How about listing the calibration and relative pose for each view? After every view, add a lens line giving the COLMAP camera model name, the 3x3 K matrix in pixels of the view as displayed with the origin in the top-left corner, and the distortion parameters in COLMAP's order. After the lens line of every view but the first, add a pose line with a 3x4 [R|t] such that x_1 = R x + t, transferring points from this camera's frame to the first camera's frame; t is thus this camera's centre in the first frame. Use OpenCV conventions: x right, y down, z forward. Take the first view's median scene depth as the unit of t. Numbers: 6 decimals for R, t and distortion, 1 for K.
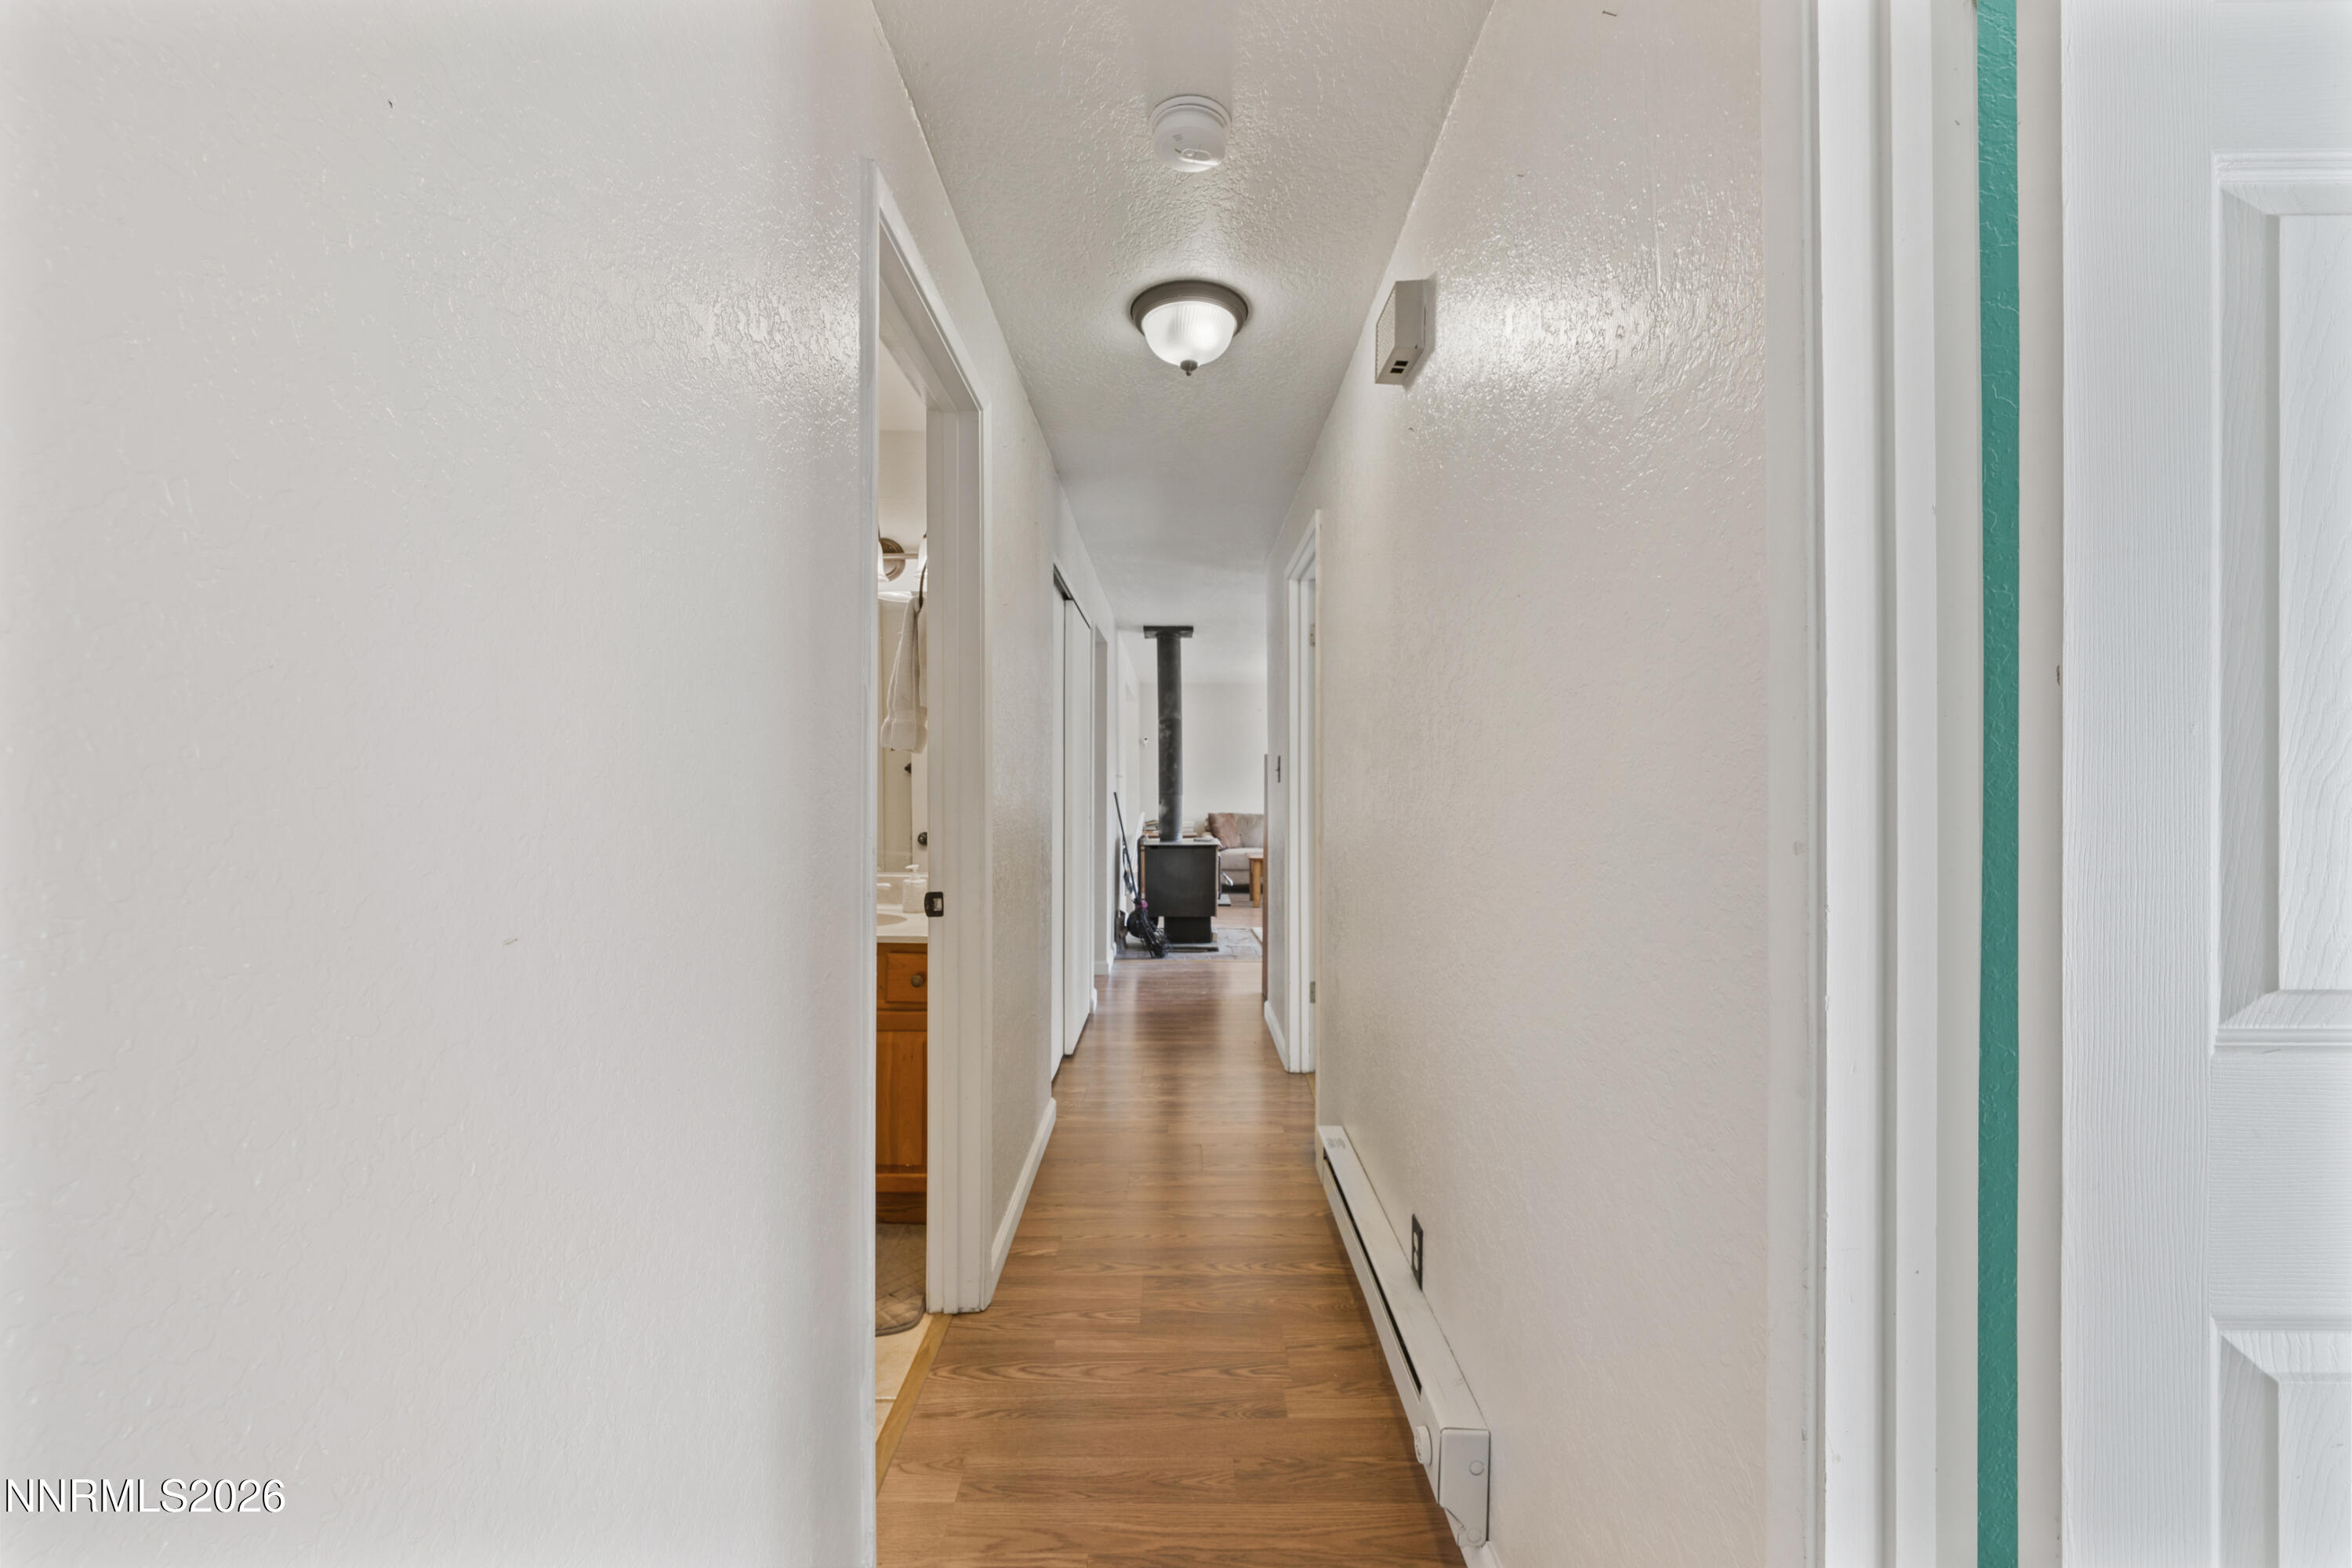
lens RADIAL K [[935.2, 0, 1186.2], [0, 935.2, 781.1], [0, 0, 1]] dist [0.001100, 0.000623]
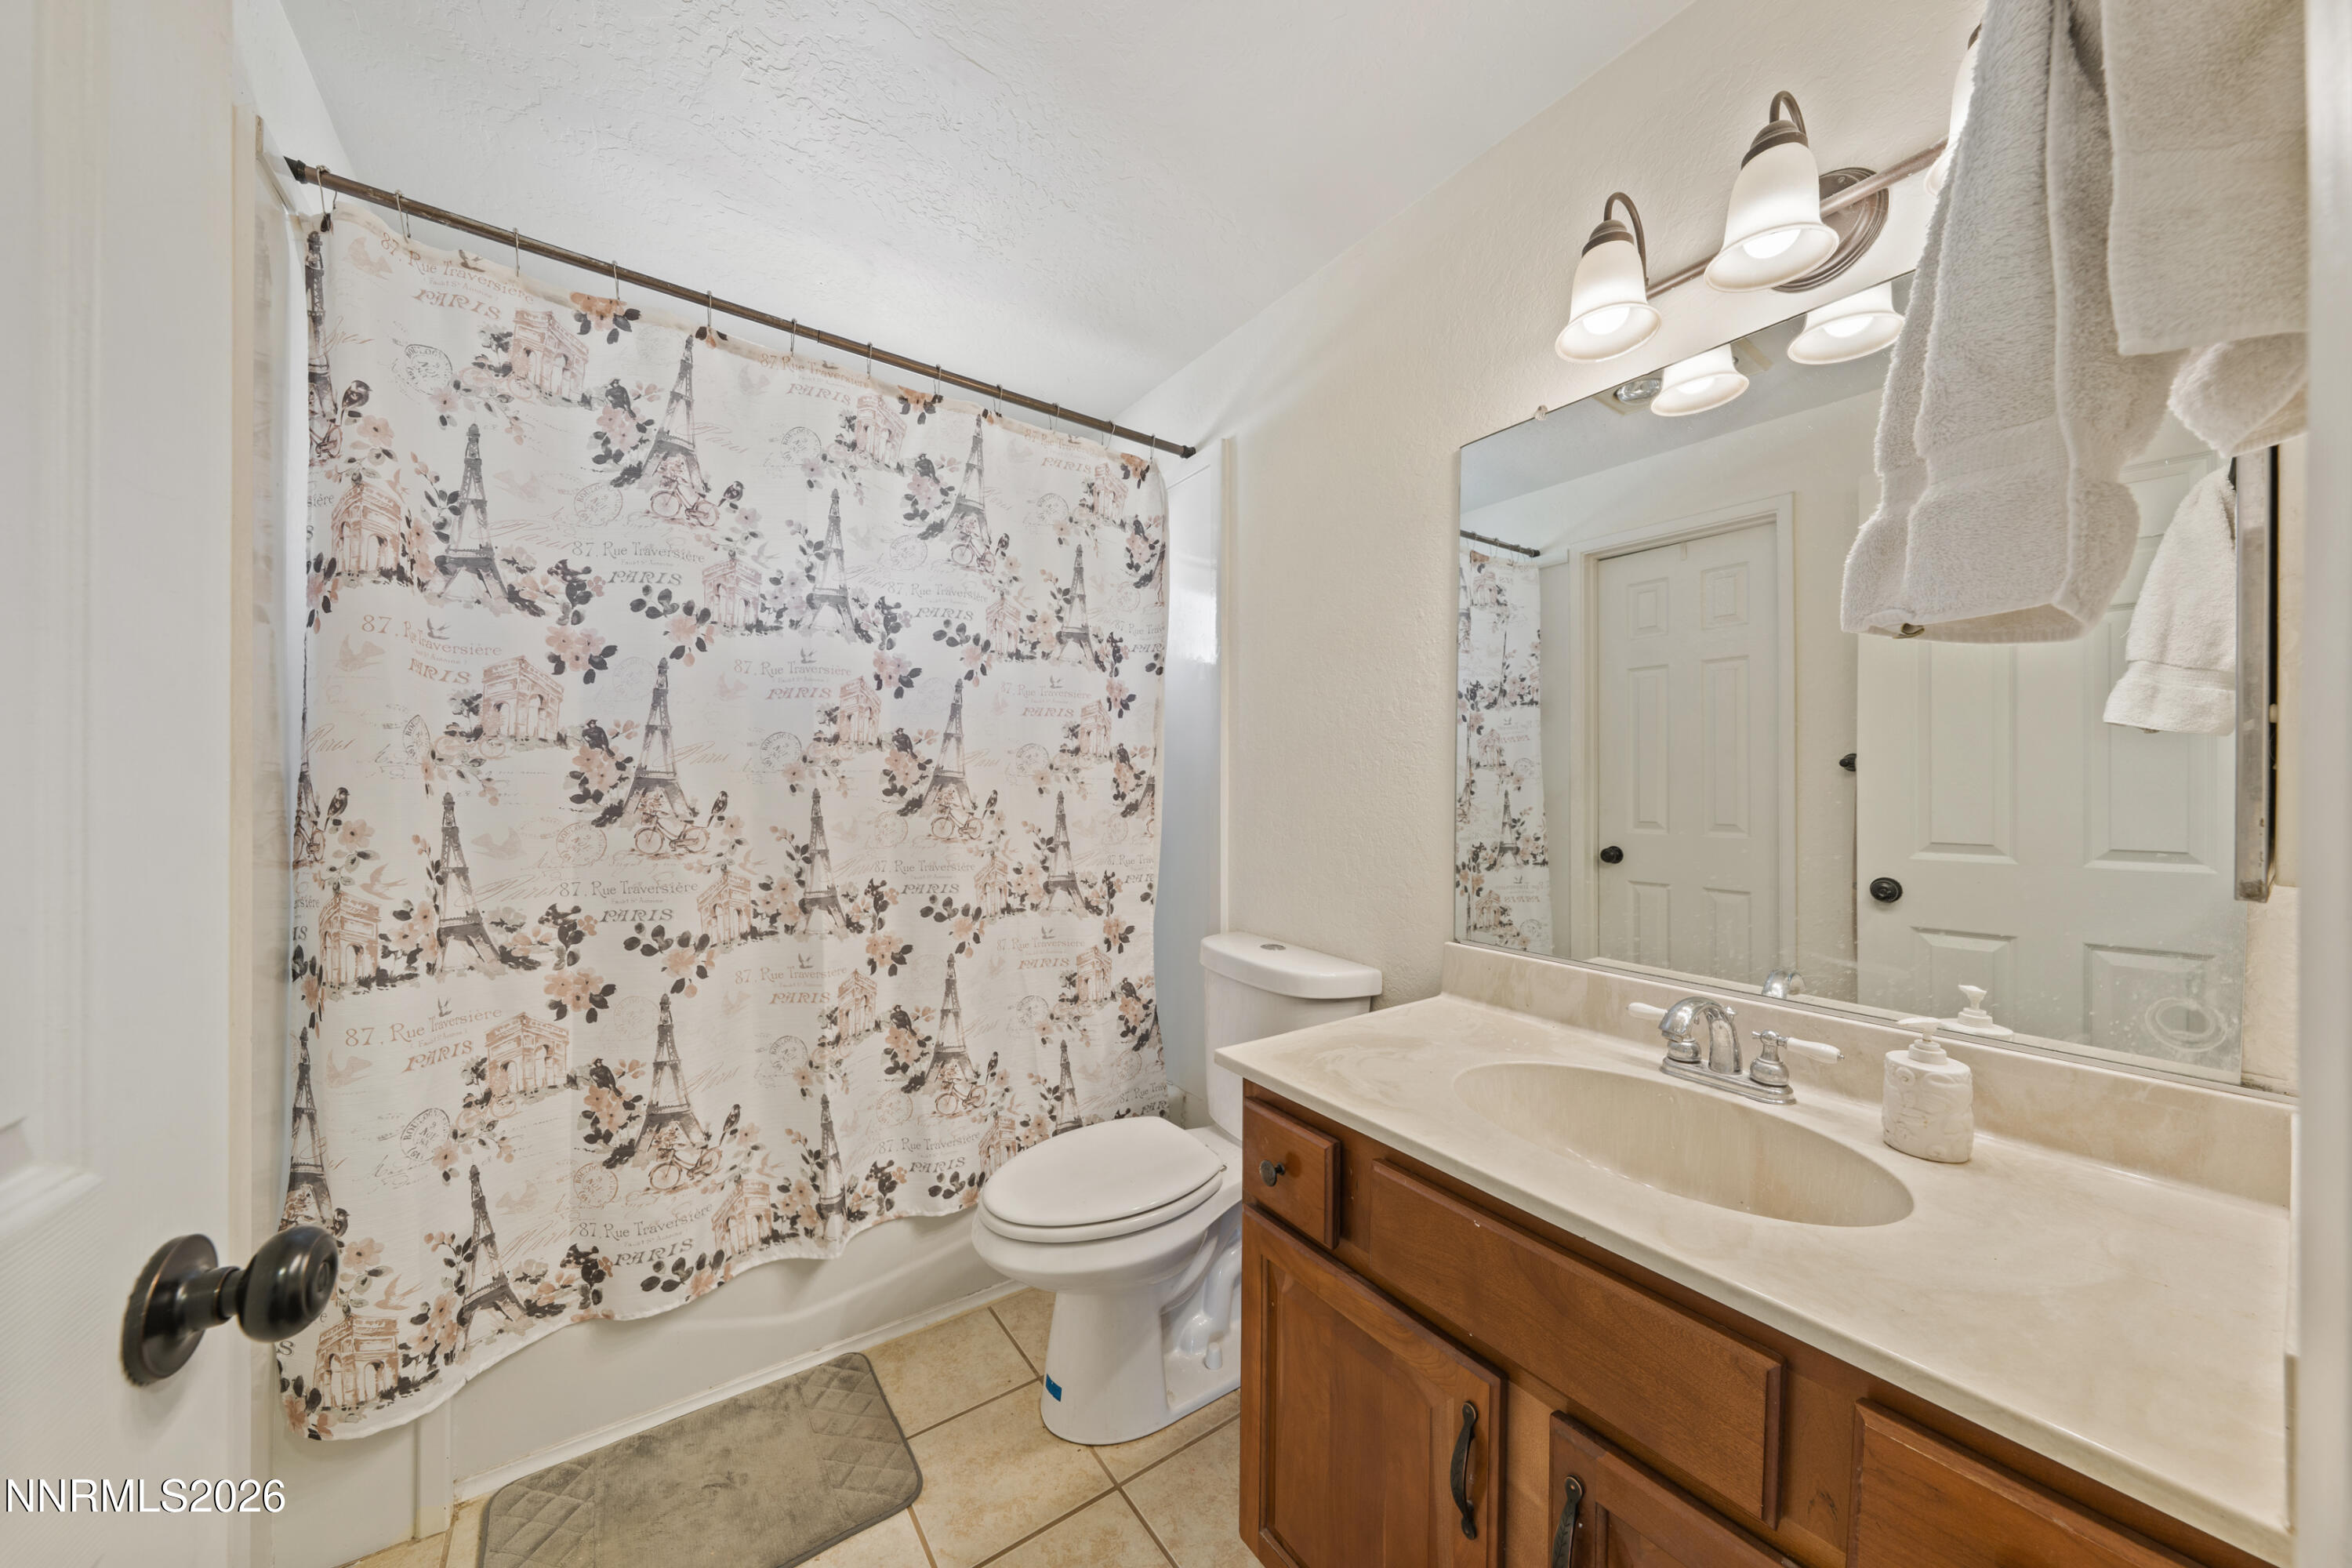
lens RADIAL K [[808.2, 0, 1183.2], [0, 808.2, 771.6], [0, 0, 1]] dist [-0.000810, -0.000247]
pose [[0.578337, -0.003649, -0.815789, -0.201460], [-0.007975, 0.999917, -0.010127, 0.001067], [0.815759, 0.012363, 0.578260, 0.586628]]
